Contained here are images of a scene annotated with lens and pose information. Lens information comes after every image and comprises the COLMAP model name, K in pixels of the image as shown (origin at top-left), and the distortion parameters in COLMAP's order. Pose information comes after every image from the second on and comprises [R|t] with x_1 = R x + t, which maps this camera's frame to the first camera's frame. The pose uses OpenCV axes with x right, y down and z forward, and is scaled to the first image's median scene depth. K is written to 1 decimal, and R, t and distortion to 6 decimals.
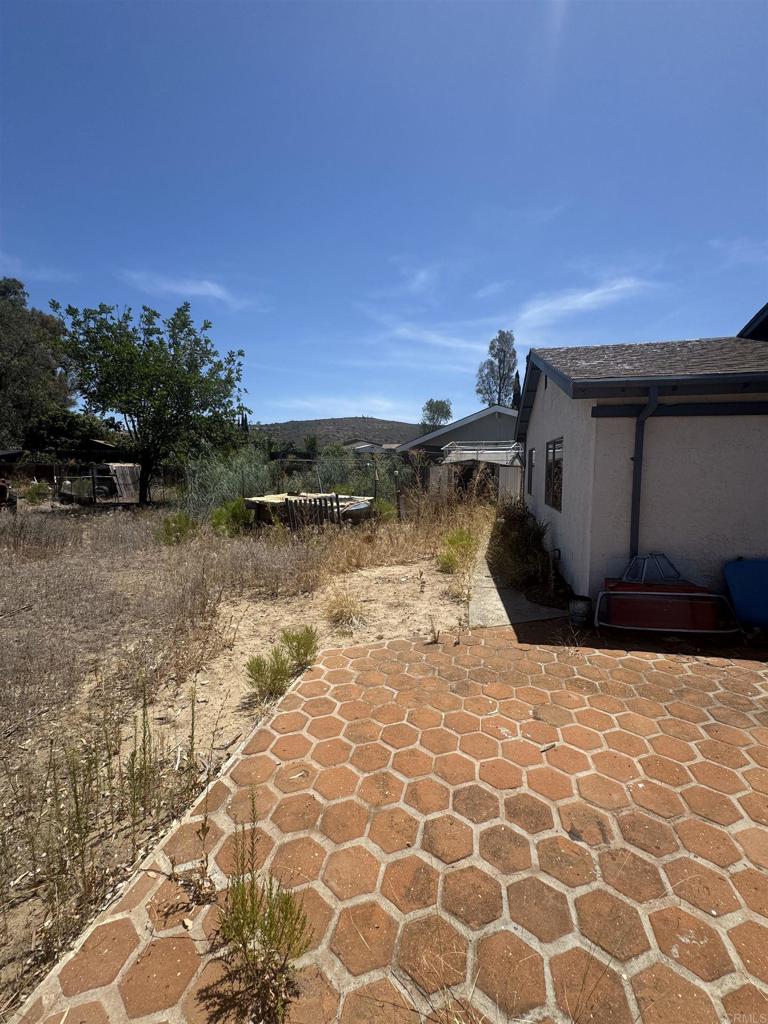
lens RADIAL K [[427.2, 0, 386.8], [0, 427.2, 512.9], [0, 0, 1]] dist [-0.004950, 0.000481]
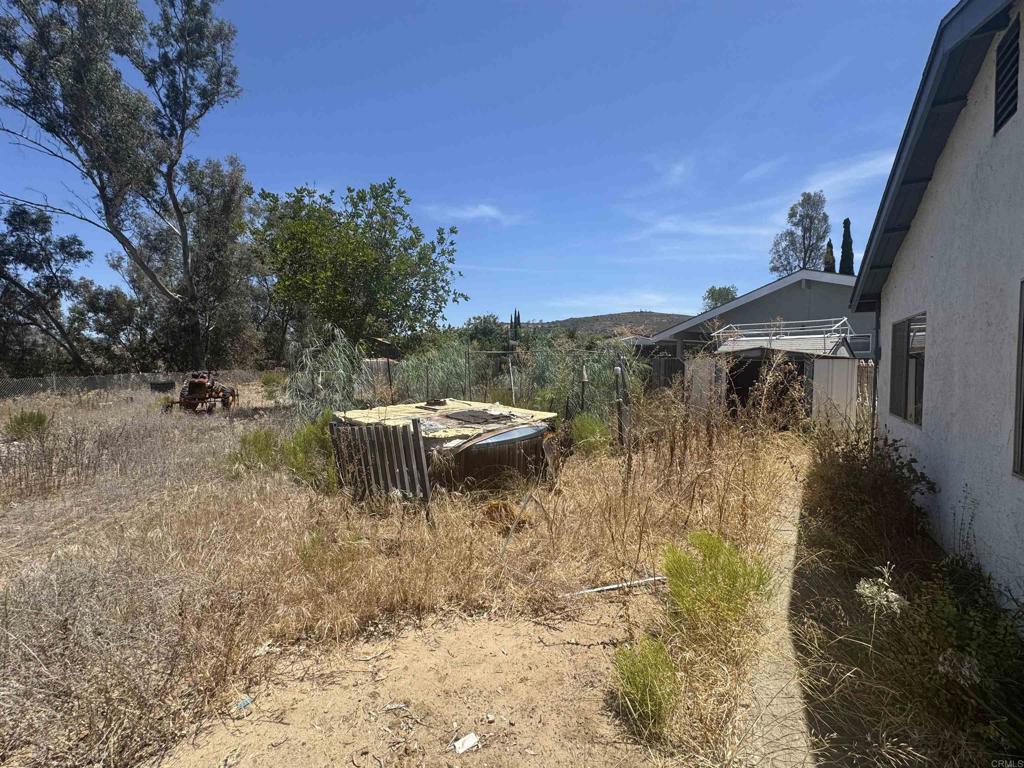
lens RADIAL K [[400.9, 0, 512.0], [0, 400.9, 384.0], [0, 0, 1]] dist [-0.000805, 0.000167]
pose [[0.933915, 0.016340, -0.357122, 0.229256], [-0.033717, 0.998528, -0.042486, -0.113514], [0.355902, 0.051720, 0.933091, 1.052447]]
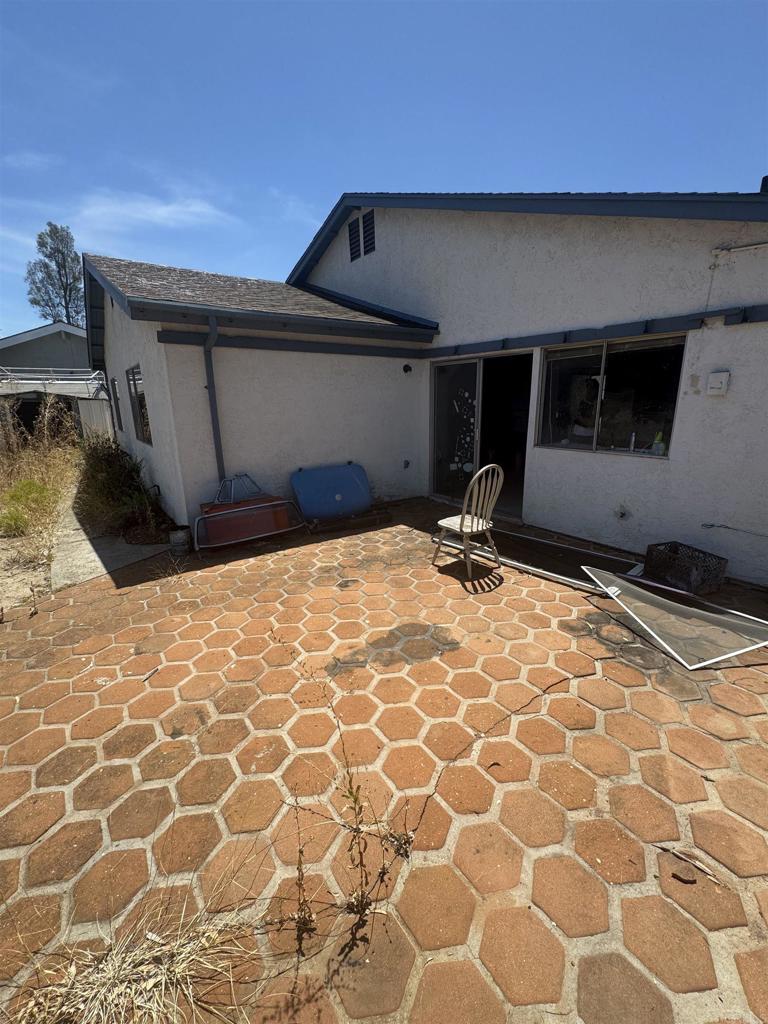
lens RADIAL K [[427.2, 0, 386.8], [0, 427.2, 512.9], [0, 0, 1]] dist [-0.004950, 0.000481]
pose [[0.660983, -0.199347, 0.723438, 0.052718], [0.090635, 0.978219, 0.186742, 0.019480], [-0.744907, -0.057865, 0.664654, -0.044063]]
